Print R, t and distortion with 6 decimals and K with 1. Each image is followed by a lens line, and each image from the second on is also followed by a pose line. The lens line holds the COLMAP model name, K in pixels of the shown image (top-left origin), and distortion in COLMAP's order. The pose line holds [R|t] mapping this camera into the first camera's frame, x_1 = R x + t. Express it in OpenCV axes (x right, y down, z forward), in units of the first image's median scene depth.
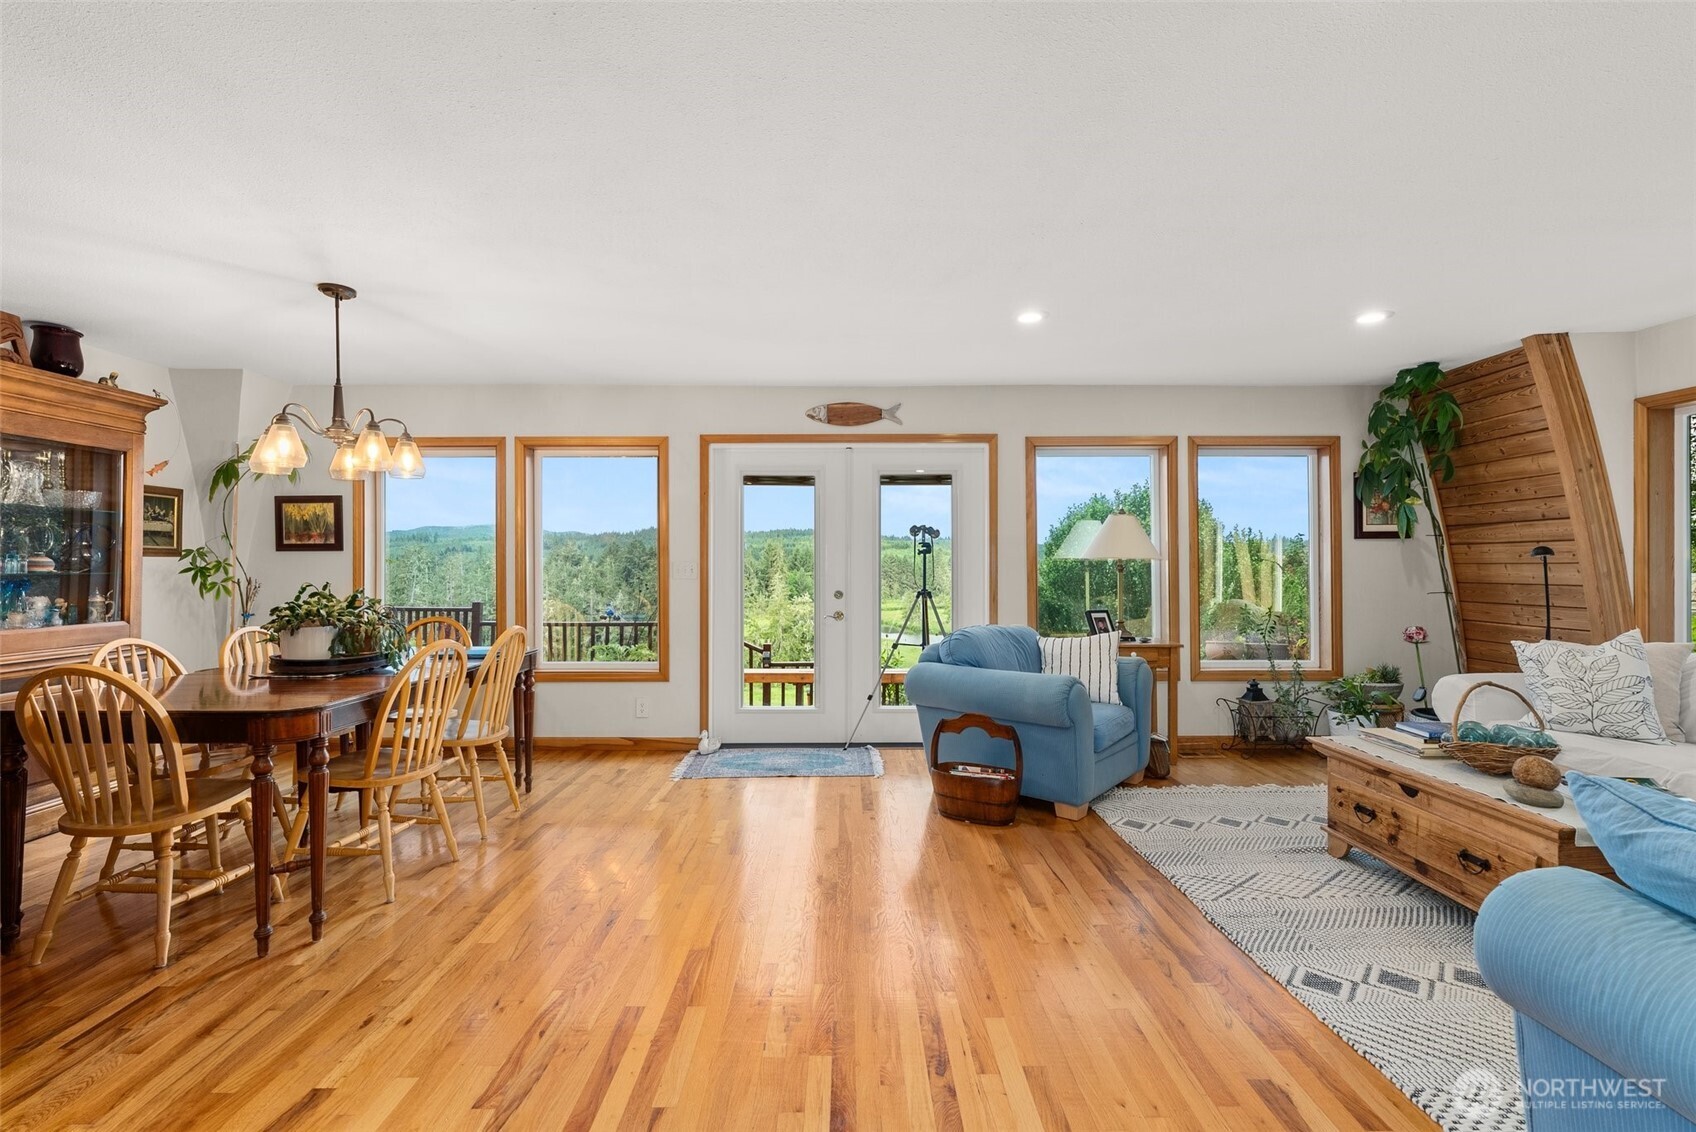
lens RADIAL K [[762.8, 0, 849.7], [0, 762.8, 563.1], [0, 0, 1]] dist [-0.009590, 0.000094]
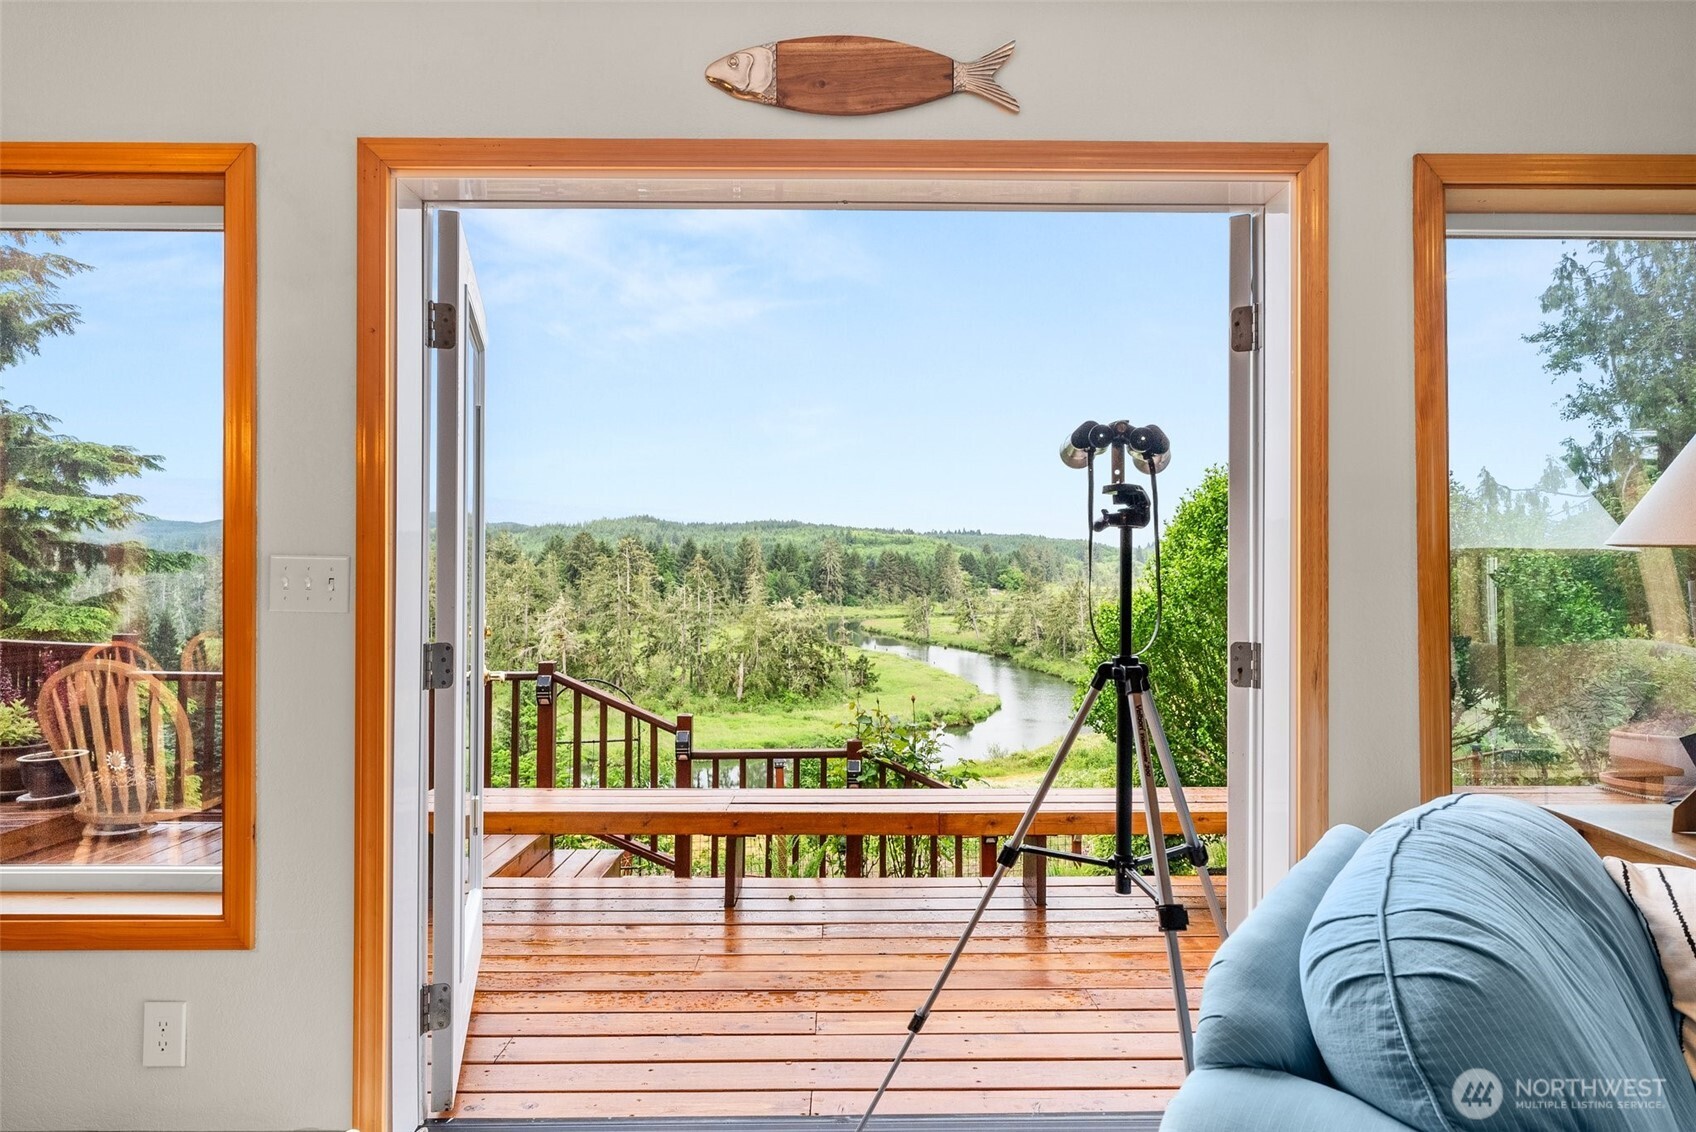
lens RADIAL K [[900.3, 0, 846.3], [0, 900.3, 562.5], [0, 0, 1]] dist [-0.003818, -0.002433]
pose [[0.999979, 0.002491, 0.006019, -0.002993], [-0.002500, 0.999996, 0.001409, 0.000382], [-0.006015, -0.001424, 0.999981, 0.671449]]
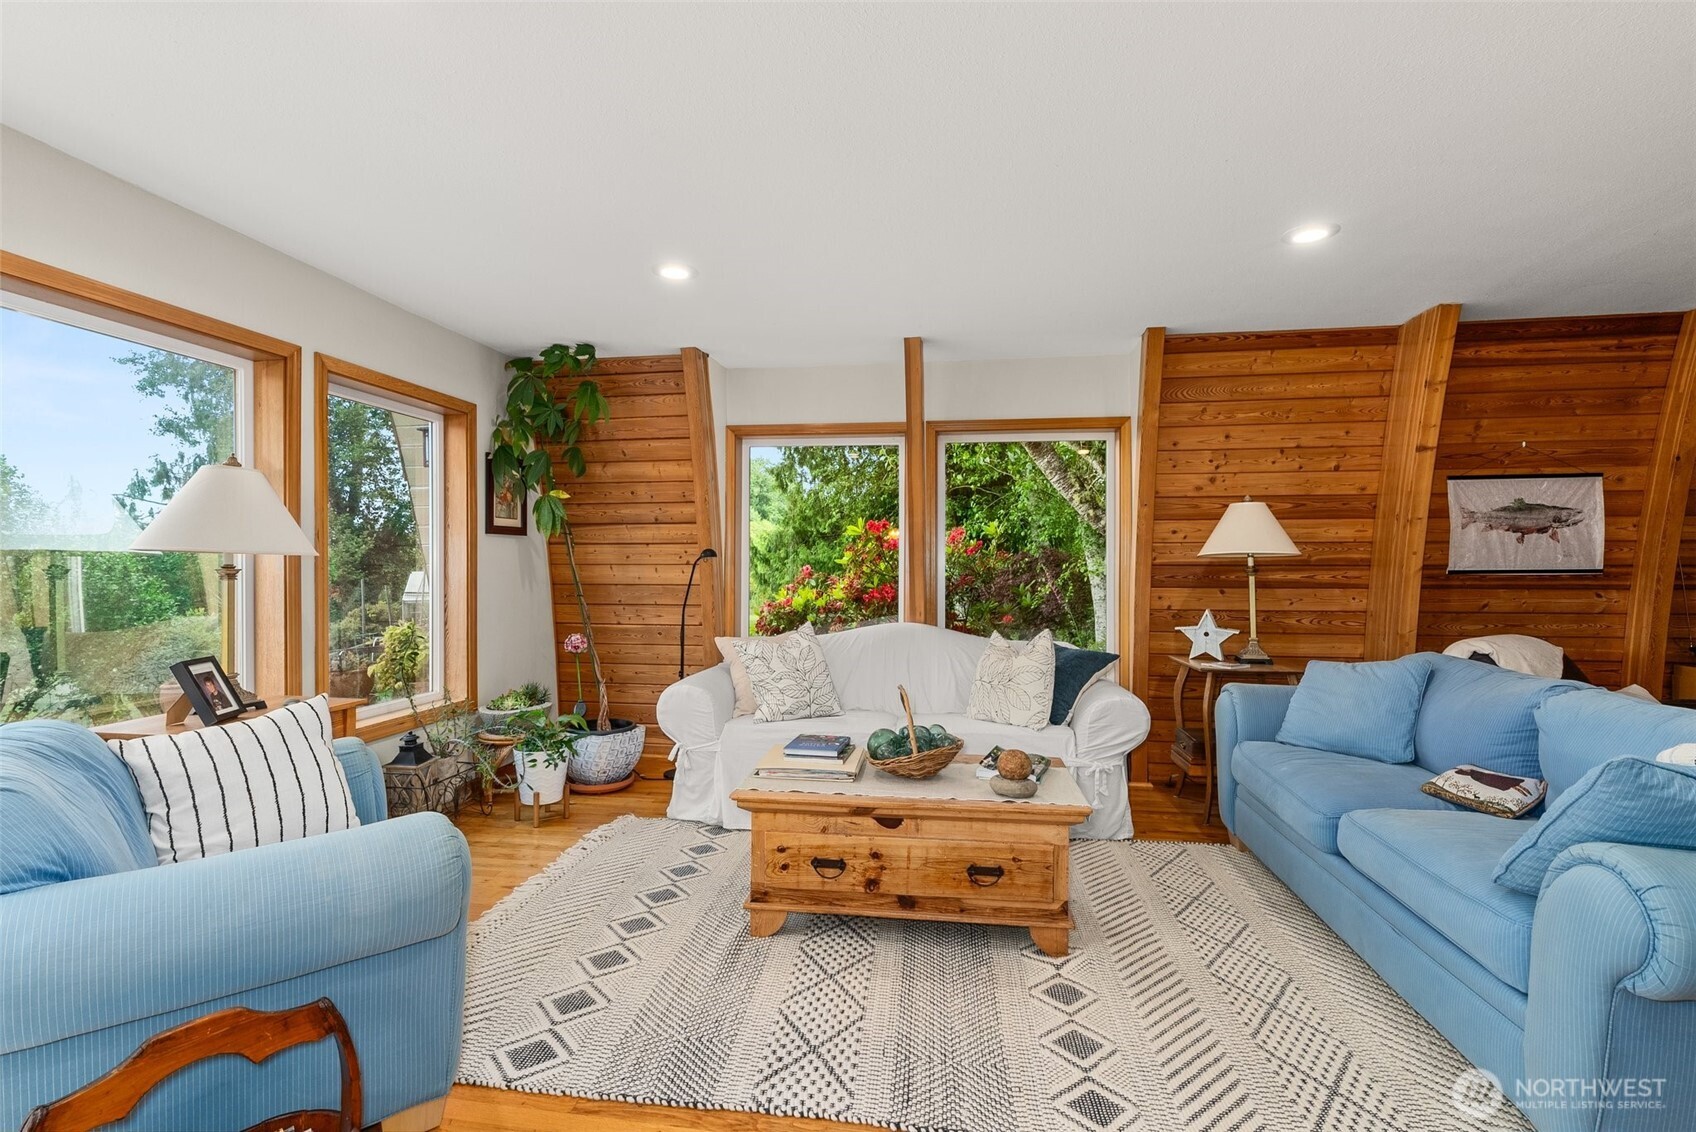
lens RADIAL K [[762.8, 0, 835.2], [0, 762.8, 560.0], [0, 0, 1]] dist [-0.009590, 0.000094]
pose [[0.157046, 0.007466, 0.987563, -0.088028], [-0.006137, 0.999959, -0.006584, -0.000328], [-0.987572, -0.005027, 0.157085, 0.523055]]
